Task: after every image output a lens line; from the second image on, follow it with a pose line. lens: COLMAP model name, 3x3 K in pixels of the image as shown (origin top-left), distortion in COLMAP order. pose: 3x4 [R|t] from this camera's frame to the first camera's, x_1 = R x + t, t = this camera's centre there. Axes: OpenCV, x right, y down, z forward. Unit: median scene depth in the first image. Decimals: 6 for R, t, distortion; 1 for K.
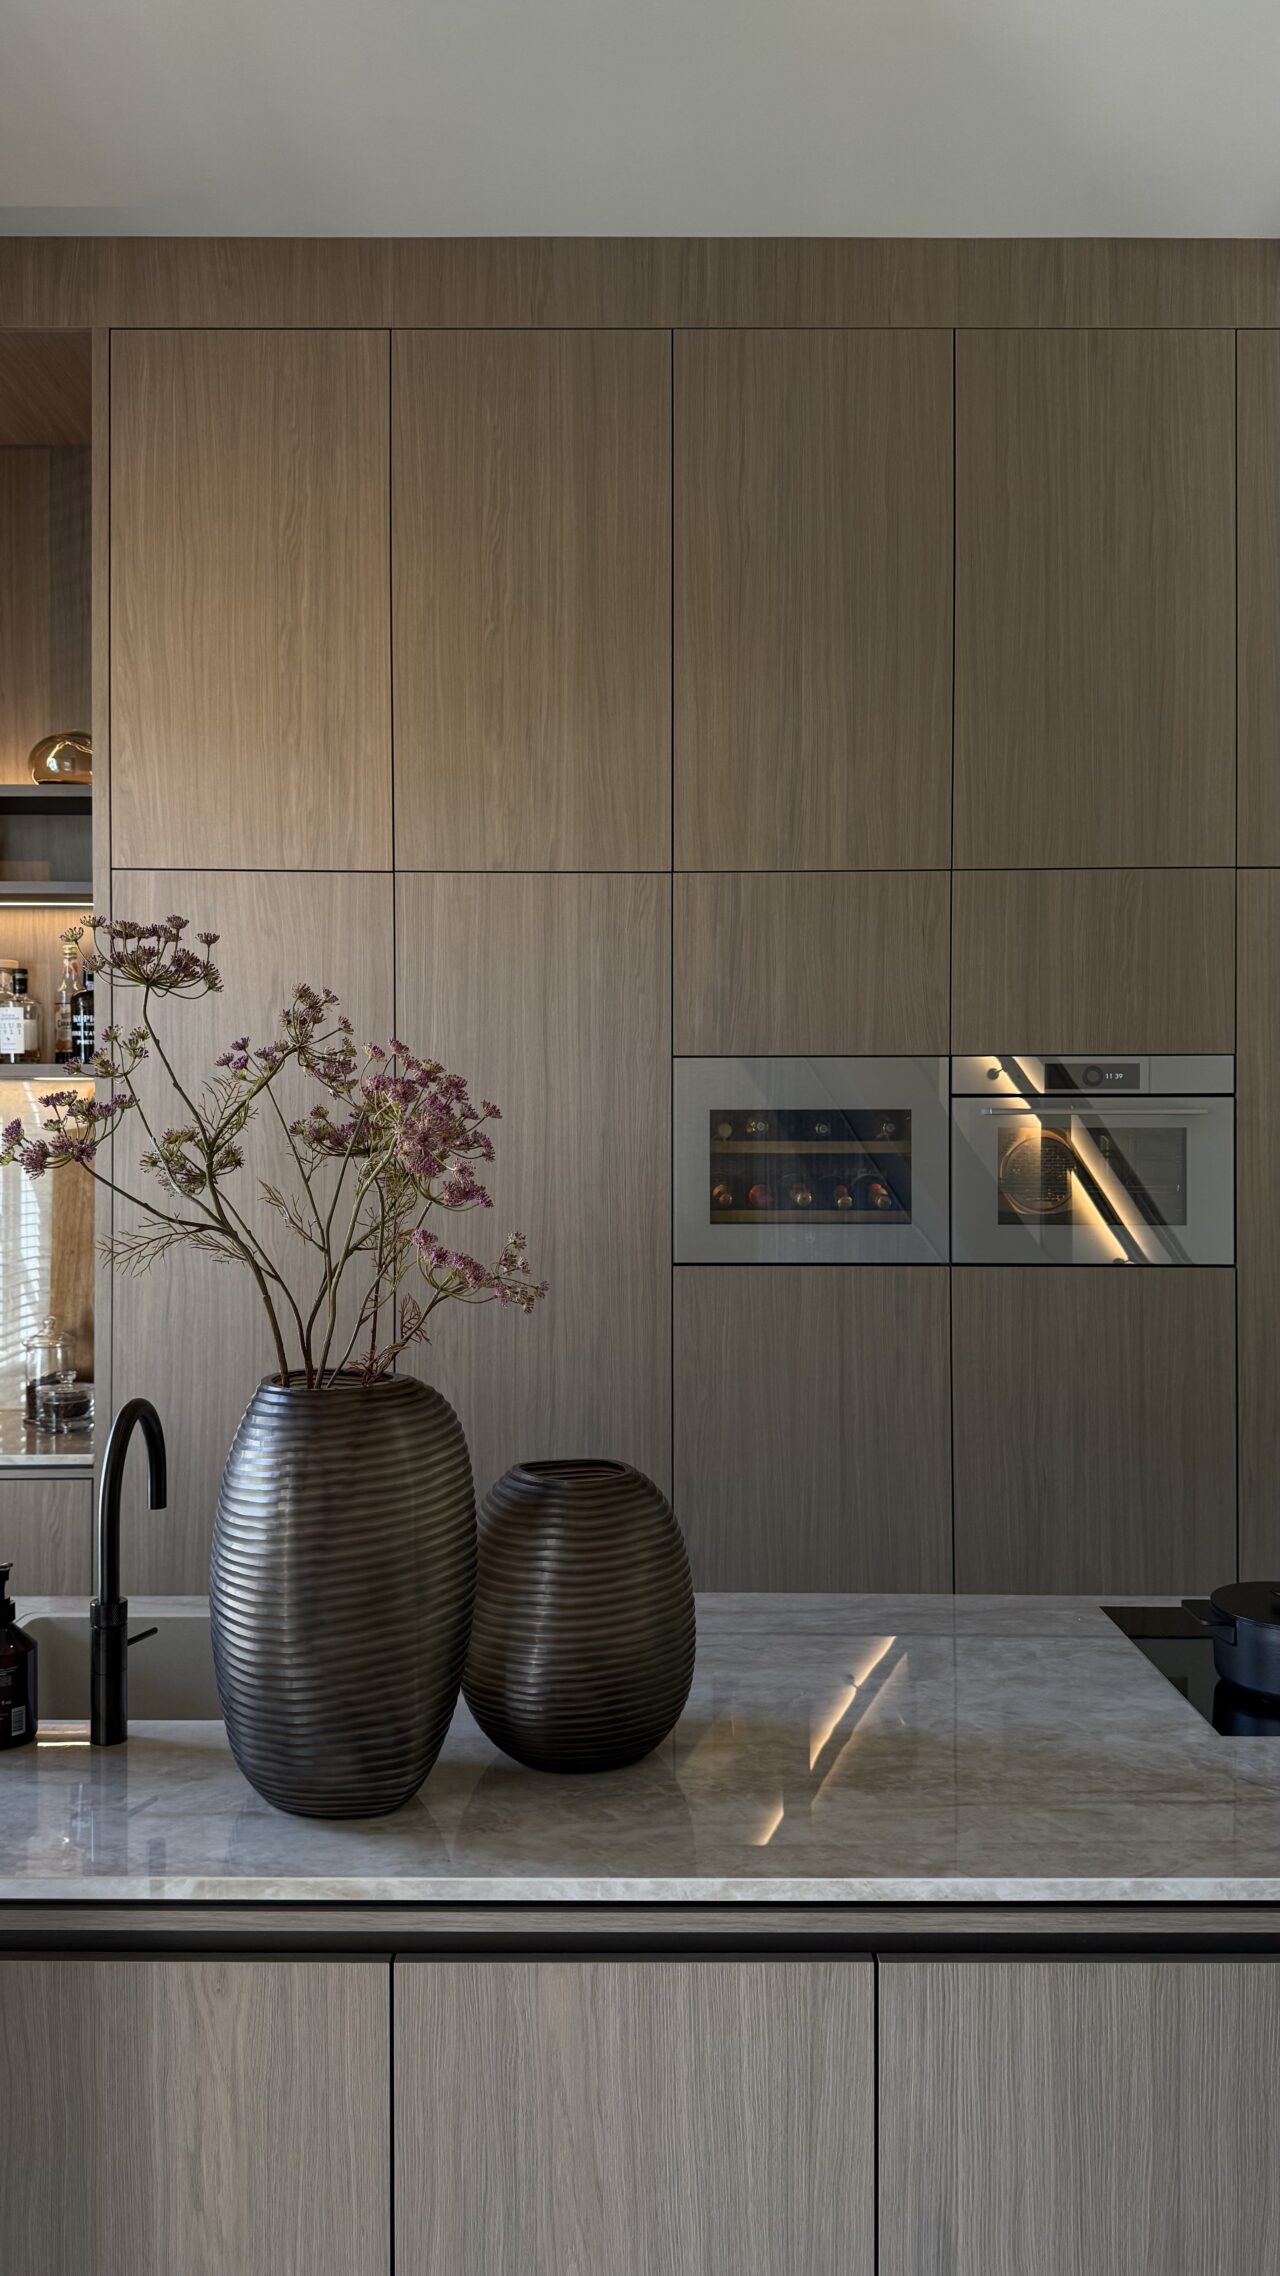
lens RADIAL K [[1600.6, 0, 640.0], [0, 1600.6, 1138.0], [0, 0, 1]] dist [0.103495, -0.165723]
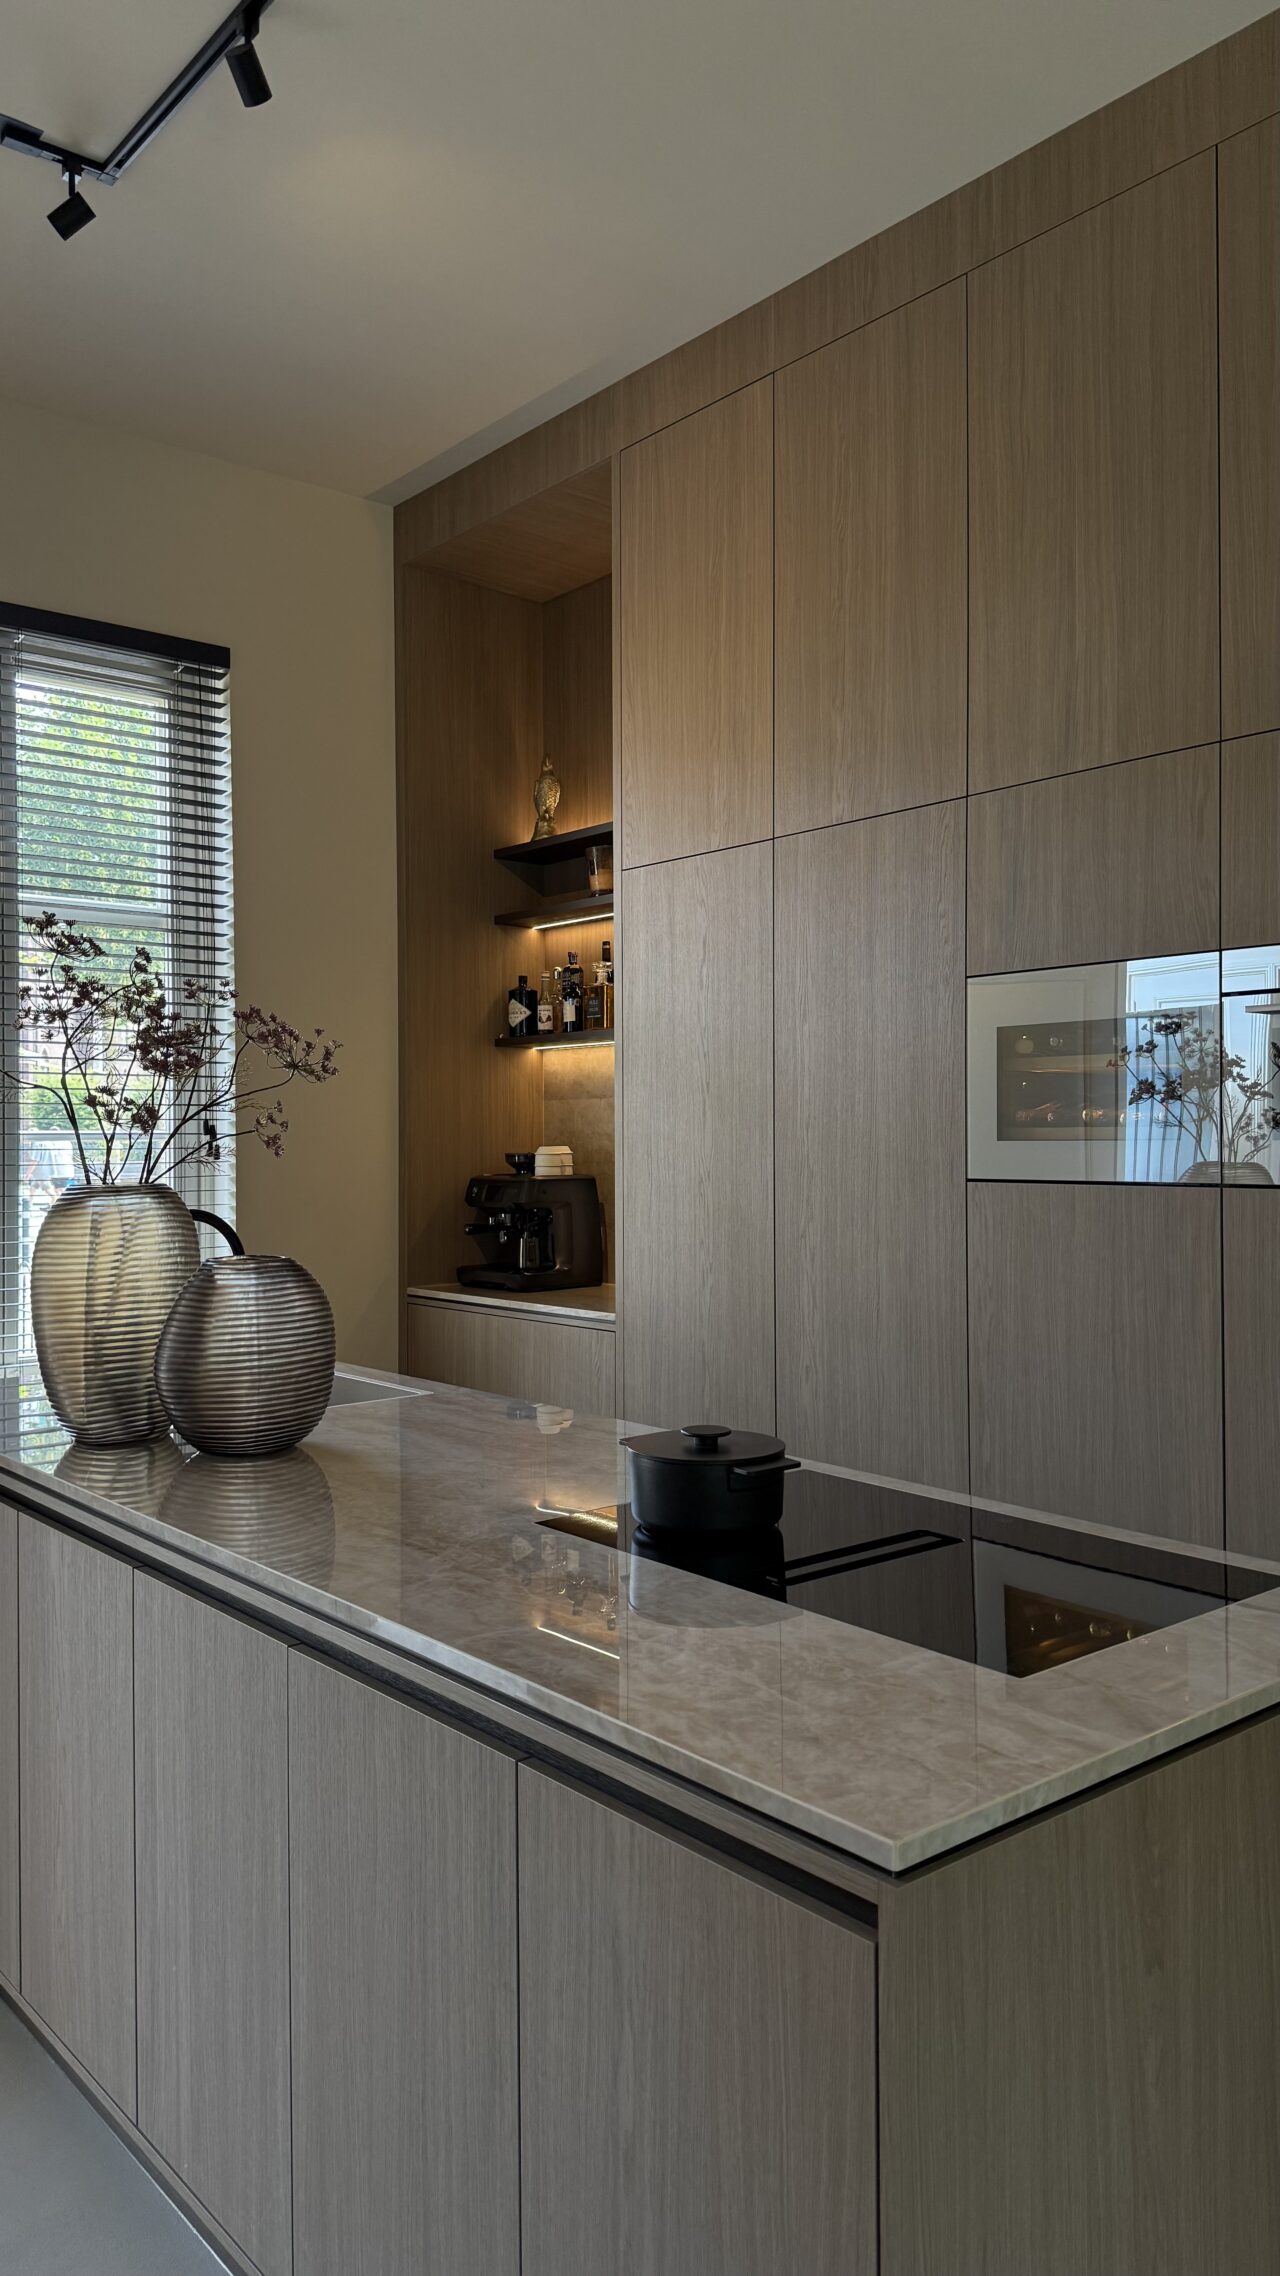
lens RADIAL K [[1600.6, 0, 640.0], [0, 1600.6, 1138.0], [0, 0, 1]] dist [0.103495, -0.165723]
pose [[0.642404, -0.005056, -0.766350, 0.673387], [0.010226, 0.999946, 0.001974, 0.047350], [0.766298, -0.009105, 0.642421, 0.175457]]
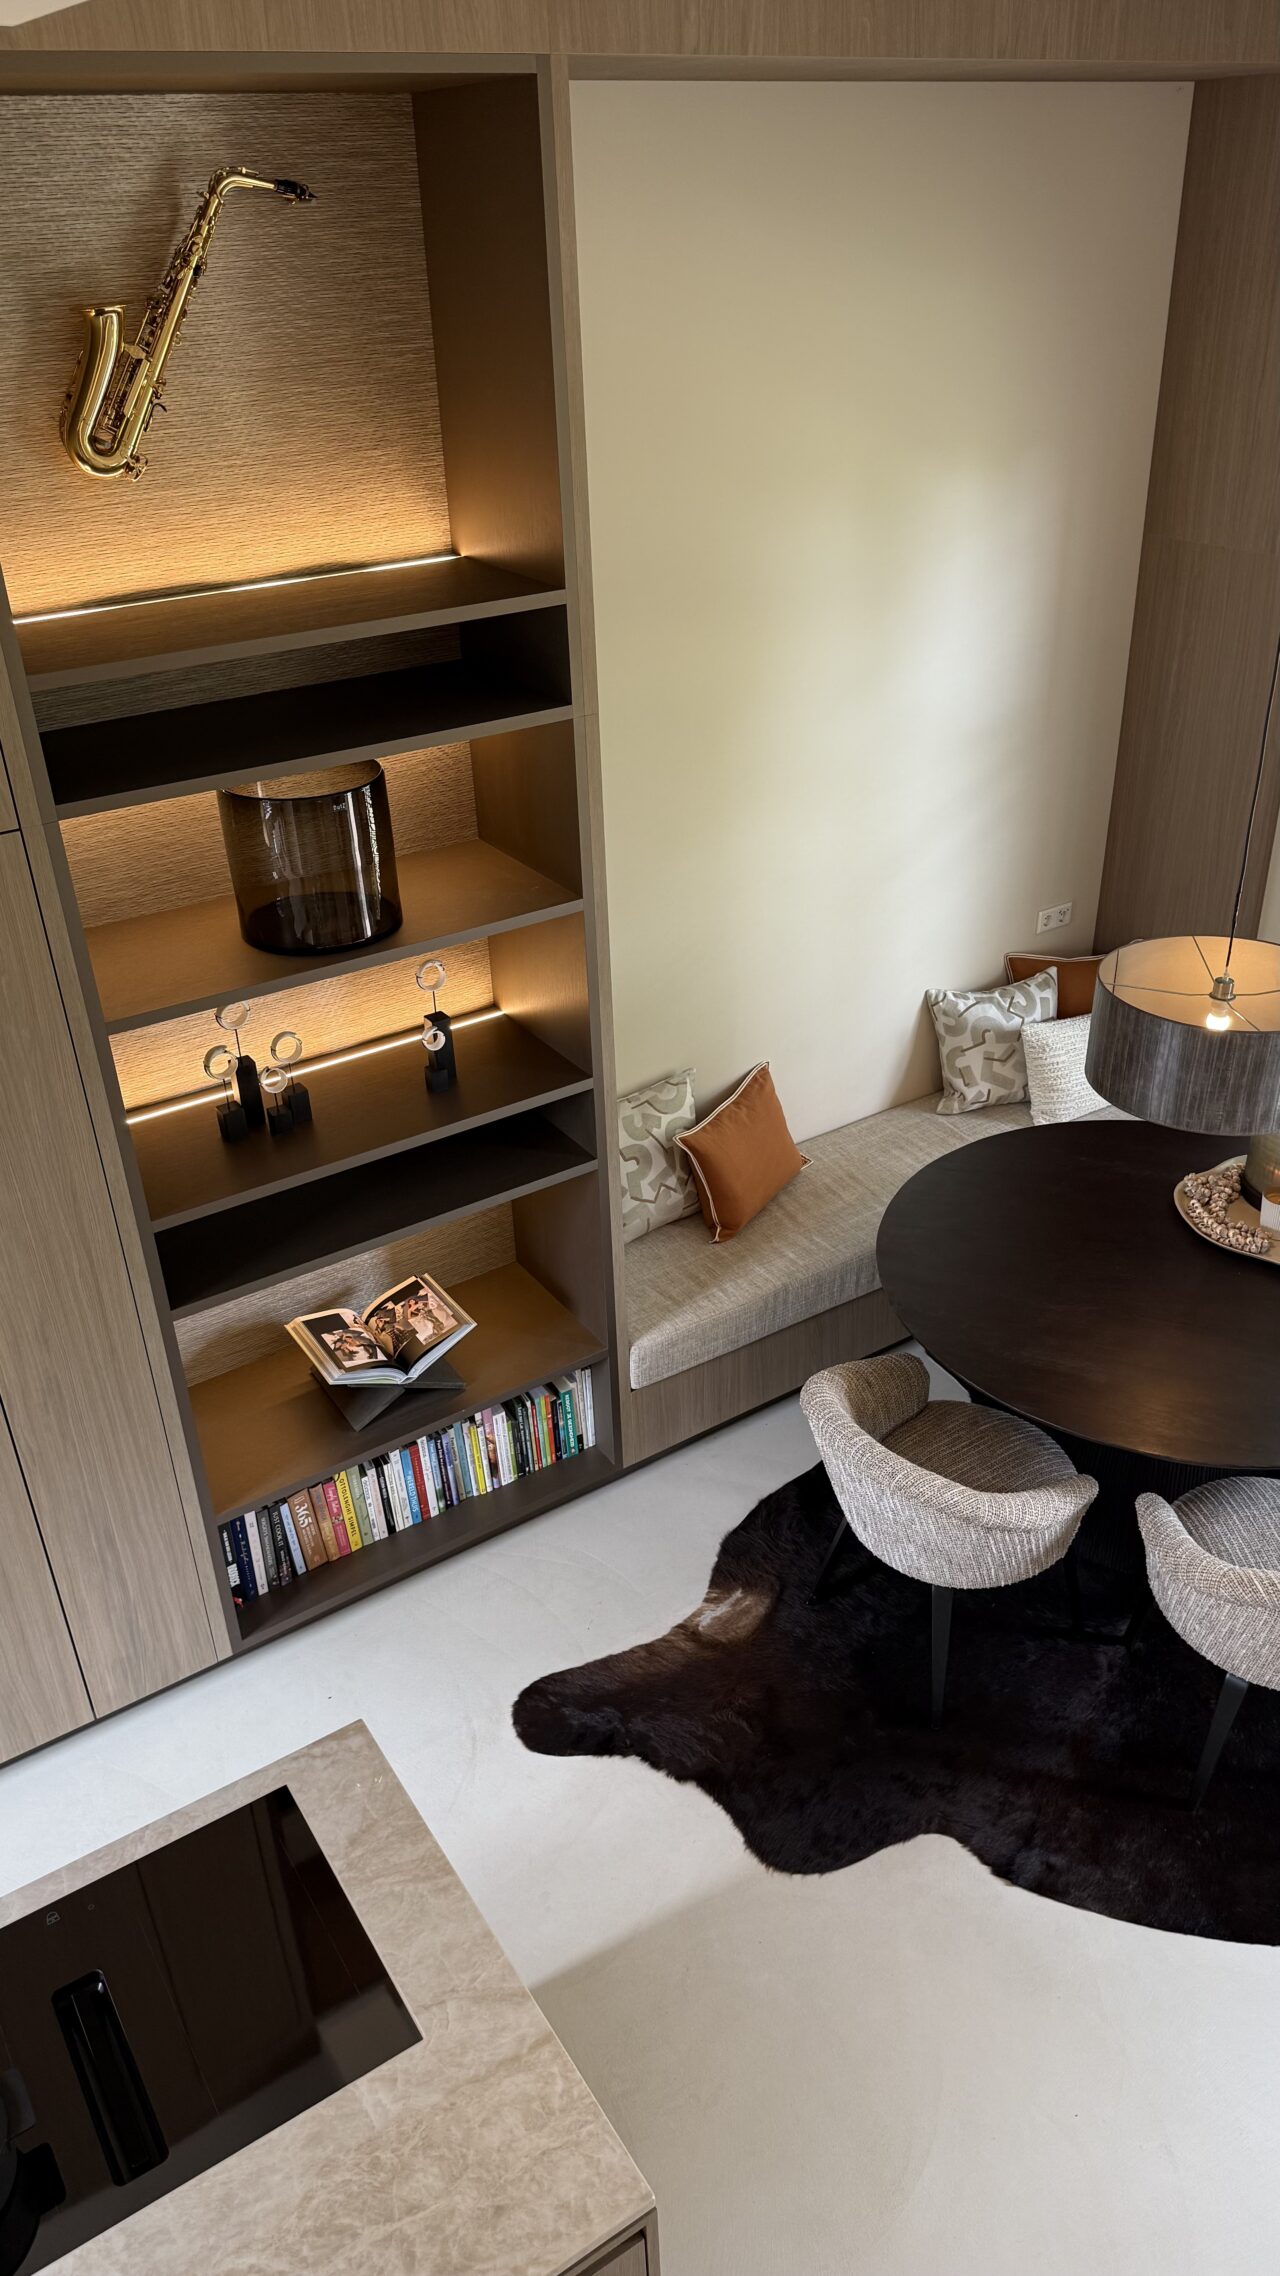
lens RADIAL K [[1665.6, 0, 623.0], [0, 1665.6, 1116.1], [0, 0, 1]] dist [0.002031, -0.003275]
pose [[0.843916, -0.303611, 0.442296, 0.295026], [0.049499, 0.864999, 0.499327, -0.449151], [-0.534187, -0.399497, 0.745015, 0.138787]]
